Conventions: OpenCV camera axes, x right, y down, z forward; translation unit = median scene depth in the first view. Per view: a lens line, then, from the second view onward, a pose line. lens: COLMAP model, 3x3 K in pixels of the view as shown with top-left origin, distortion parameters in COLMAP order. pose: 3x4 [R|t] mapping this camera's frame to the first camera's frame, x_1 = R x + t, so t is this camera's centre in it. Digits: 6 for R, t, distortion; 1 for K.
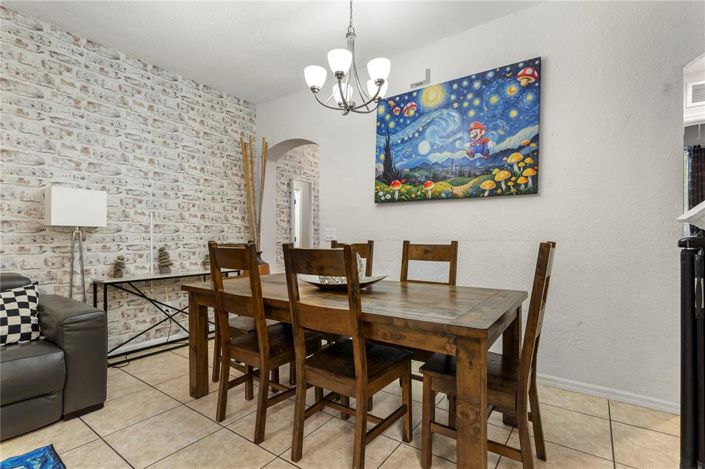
lens RADIAL K [[337.9, 0, 354.5], [0, 337.9, 239.0], [0, 0, 1]] dist [0.000451, 0.000258]
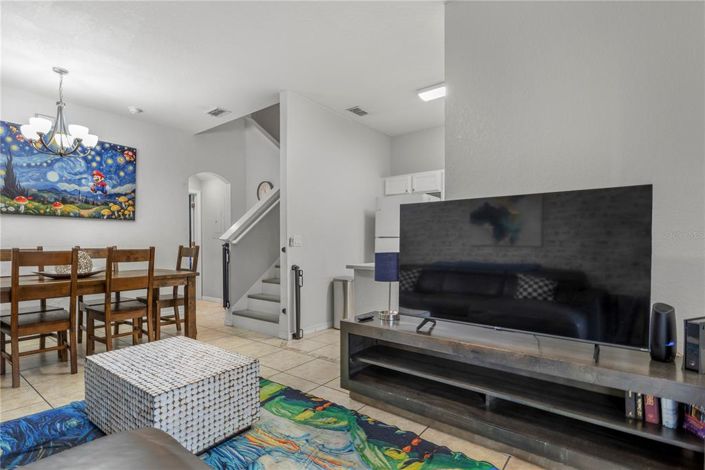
lens RADIAL K [[348.2, 0, 350.5], [0, 348.2, 248.2], [0, 0, 1]] dist [-0.002204, -0.000370]
pose [[0.028865, -0.011397, 0.999518, -1.215055], [0.005592, 0.999921, 0.011240, 0.002667], [-0.999568, 0.005265, 0.028926, -0.223903]]
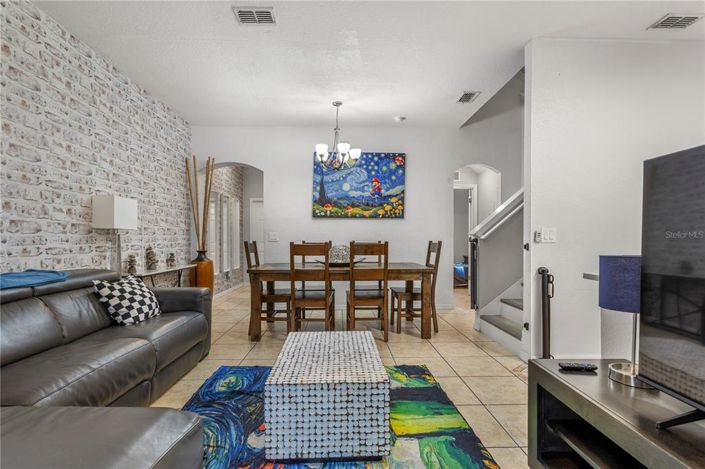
lens RADIAL K [[343.0, 0, 350.5], [0, 343.0, 240.7], [0, 0, 1]] dist [-0.001345, -0.000050]
pose [[0.796665, -0.001184, 0.604420, -0.899040], [0.000896, 0.999999, 0.000779, 0.002883], [-0.604420, -0.000079, 0.796666, -0.439482]]
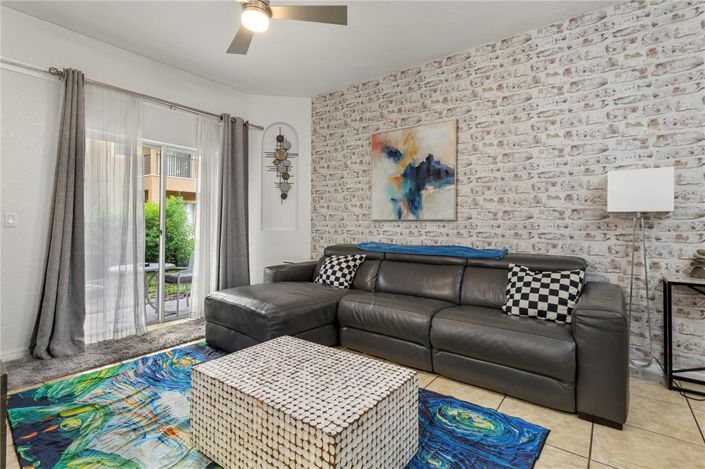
lens RADIAL K [[338.6, 0, 354.7], [0, 338.6, 220.0], [0, 0, 1]] dist [-0.001575, 0.000106]
pose [[-0.032831, -0.013306, -0.999372, 0.086812], [-0.006923, 0.999890, -0.013086, 0.000424], [0.999437, 0.006489, -0.032919, 0.289385]]
